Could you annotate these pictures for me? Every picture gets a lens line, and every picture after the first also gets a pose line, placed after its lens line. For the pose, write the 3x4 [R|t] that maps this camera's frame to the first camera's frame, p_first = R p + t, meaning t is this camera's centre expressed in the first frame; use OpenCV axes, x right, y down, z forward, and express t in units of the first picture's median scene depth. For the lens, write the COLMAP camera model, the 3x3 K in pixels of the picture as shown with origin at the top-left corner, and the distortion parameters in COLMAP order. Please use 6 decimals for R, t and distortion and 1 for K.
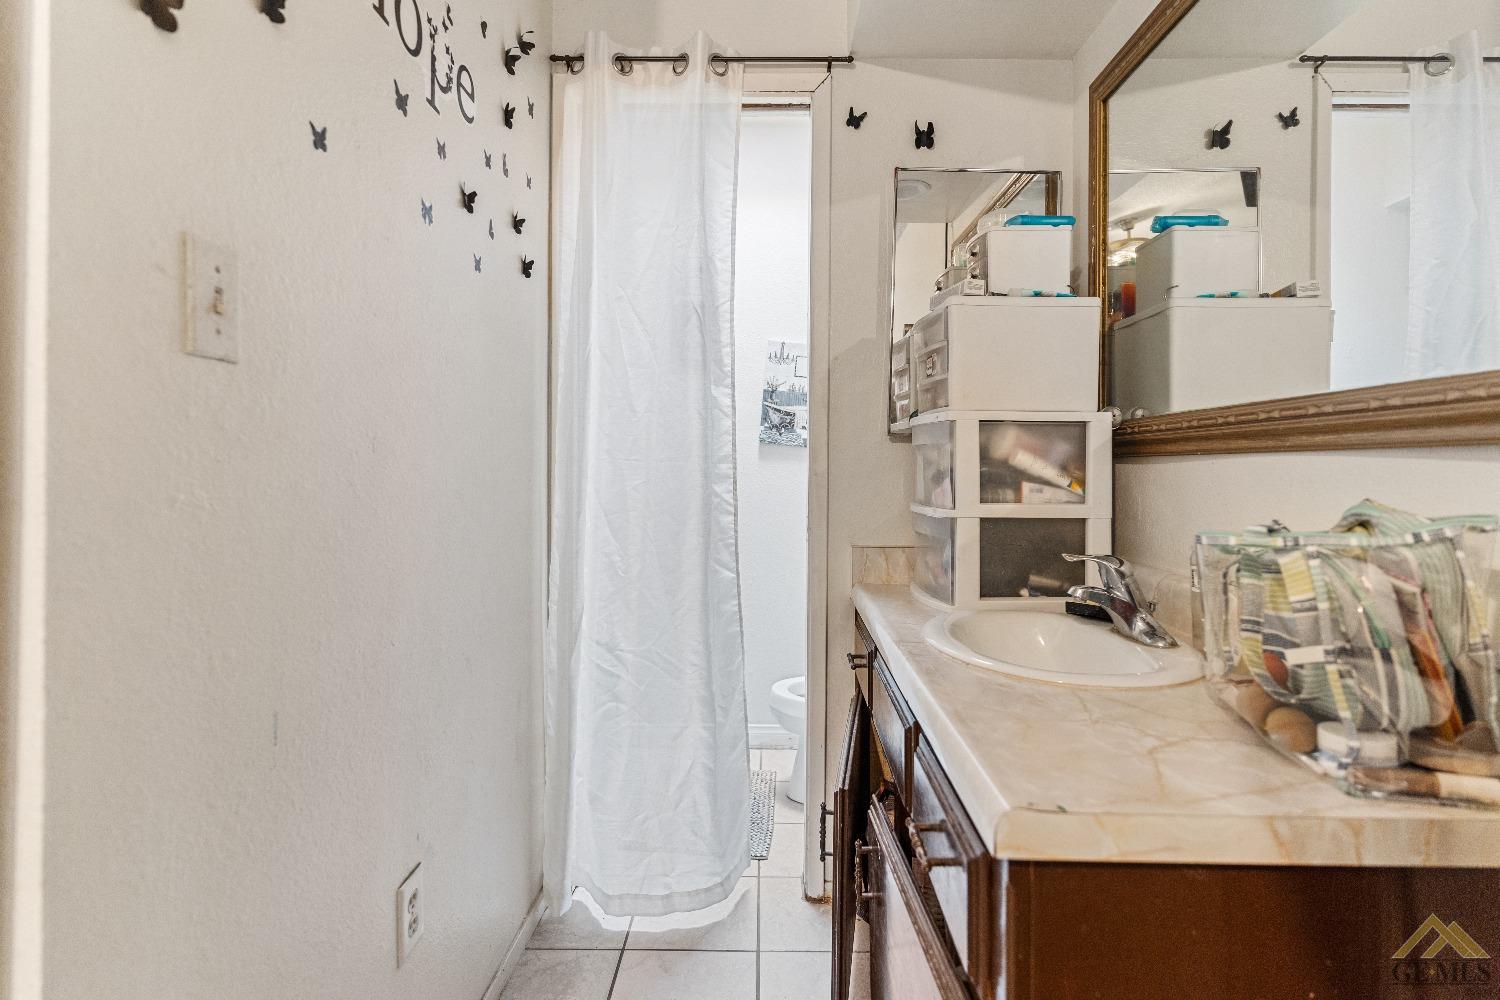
lens RADIAL K [[736.4, 0, 748.2], [0, 736.4, 492.0], [0, 0, 1]] dist [0.003401, -0.000625]
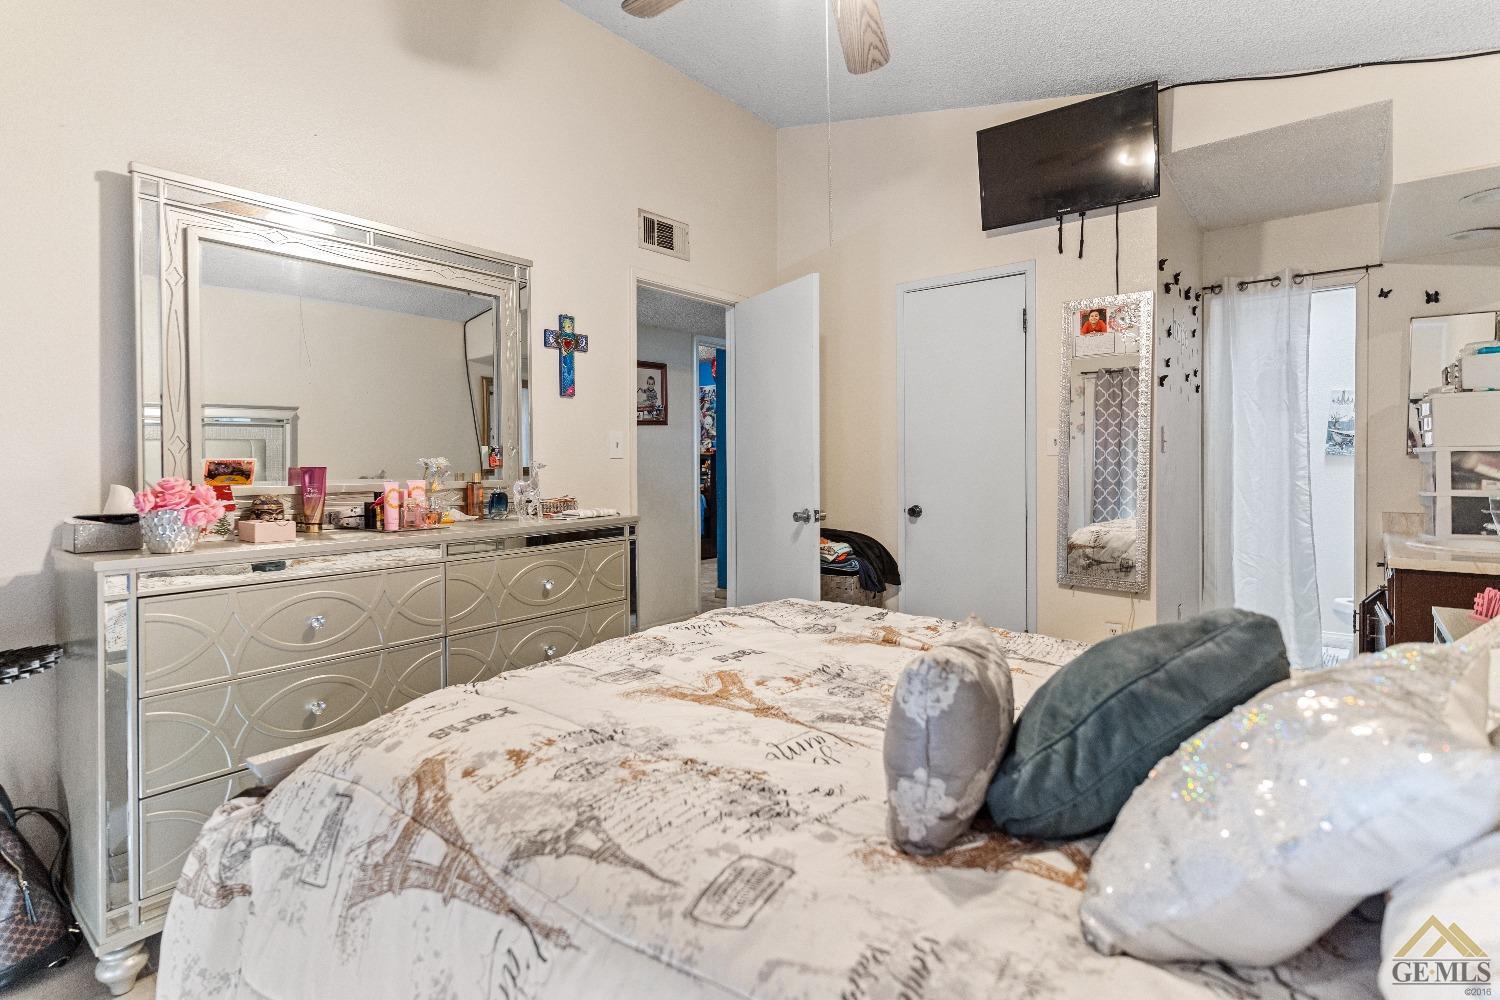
lens RADIAL K [[736.4, 0, 763.3], [0, 736.4, 480.2], [0, 0, 1]] dist [0.003401, -0.000625]
pose [[0.800473, -0.007222, -0.599325, -0.003873], [0.002814, 0.999962, -0.008291, -0.000160], [0.599362, 0.004950, 0.800463, -1.563863]]
